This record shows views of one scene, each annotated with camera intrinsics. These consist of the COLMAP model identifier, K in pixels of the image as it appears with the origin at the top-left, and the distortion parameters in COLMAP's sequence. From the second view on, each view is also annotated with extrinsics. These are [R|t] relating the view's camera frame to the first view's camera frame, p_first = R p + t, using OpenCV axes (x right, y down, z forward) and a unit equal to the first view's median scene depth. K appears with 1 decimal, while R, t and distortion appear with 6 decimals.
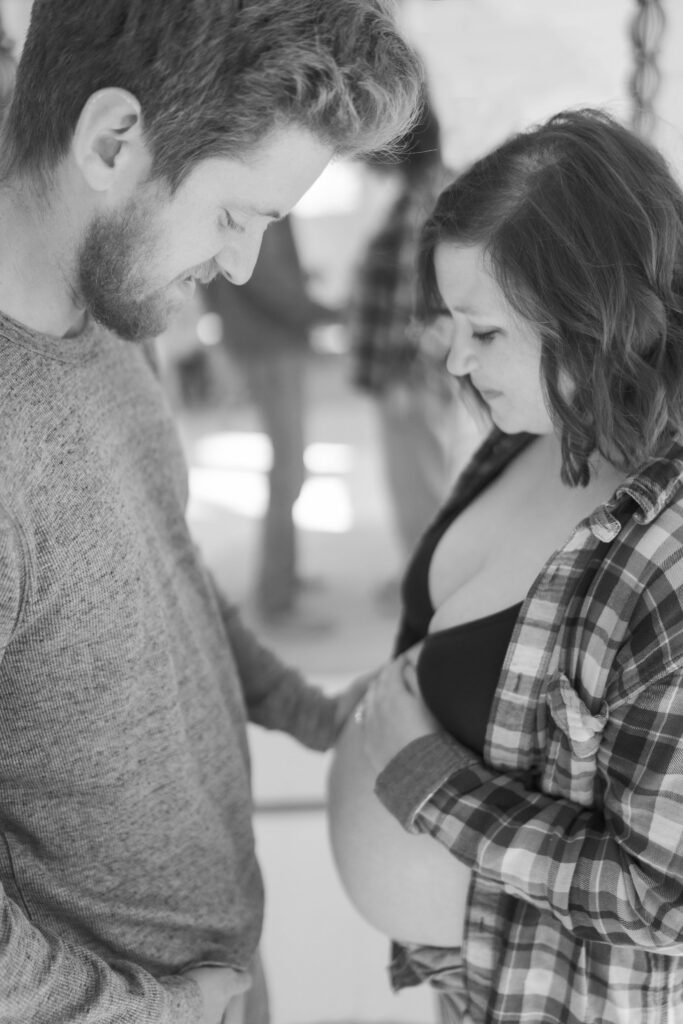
lens RADIAL K [[494.5, 0, 357.9], [0, 494.5, 511.5], [0, 0, 1]] dist [0.032337, 0.000663]
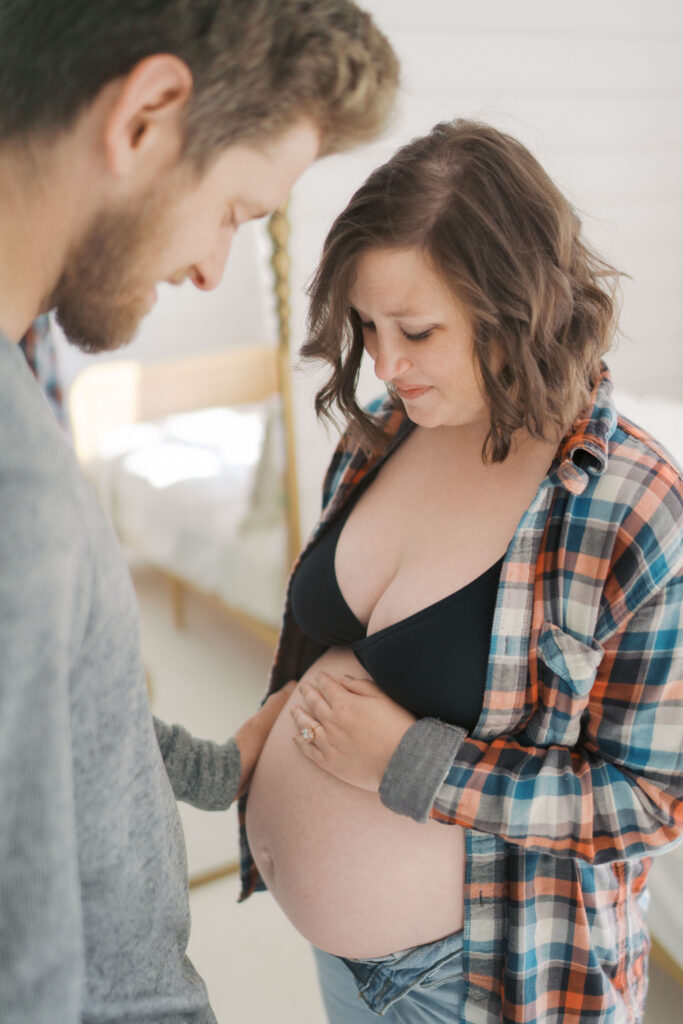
lens RADIAL K [[494.5, 0, 357.9], [0, 494.5, 511.5], [0, 0, 1]] dist [0.032337, 0.000663]
pose [[0.960065, -0.165516, 0.225565, -0.198134], [0.173559, 0.984691, -0.016165, 0.027766], [-0.219436, 0.054668, 0.974094, 0.020588]]
